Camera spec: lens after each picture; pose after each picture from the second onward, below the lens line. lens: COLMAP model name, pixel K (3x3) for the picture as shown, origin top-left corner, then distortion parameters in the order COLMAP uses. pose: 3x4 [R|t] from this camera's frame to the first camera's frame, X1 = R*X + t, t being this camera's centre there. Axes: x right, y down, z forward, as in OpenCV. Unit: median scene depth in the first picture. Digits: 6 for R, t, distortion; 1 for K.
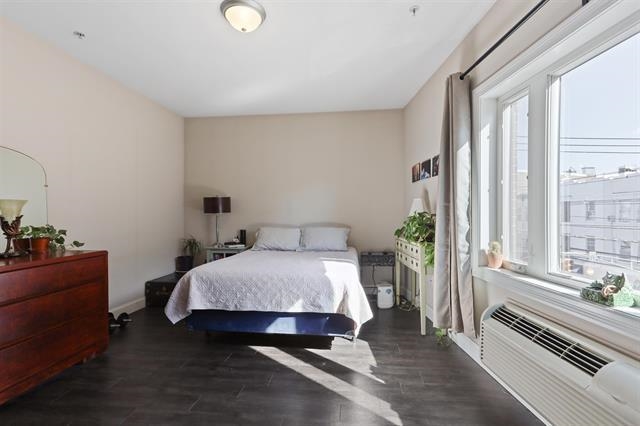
lens RADIAL K [[304.7, 0, 320.0], [0, 304.7, 213.0], [0, 0, 1]] dist [0.003665, 0.000587]
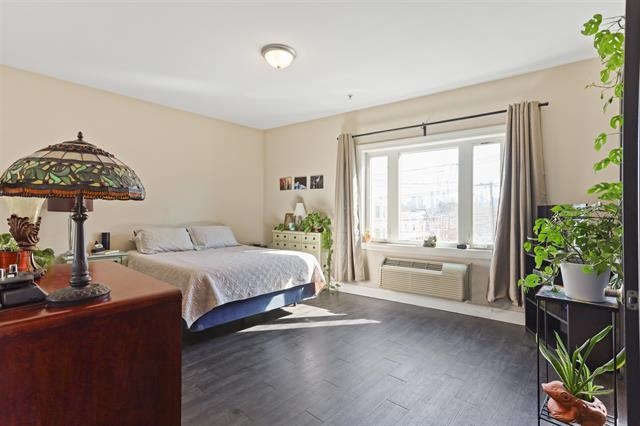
lens RADIAL K [[304.7, 0, 320.0], [0, 304.7, 213.0], [0, 0, 1]] dist [0.003665, 0.000587]
pose [[0.593266, 0.002092, 0.805004, -1.044327], [-0.004626, 0.999989, 0.000811, -0.002754], [-0.804994, -0.004205, 0.593269, 0.103481]]
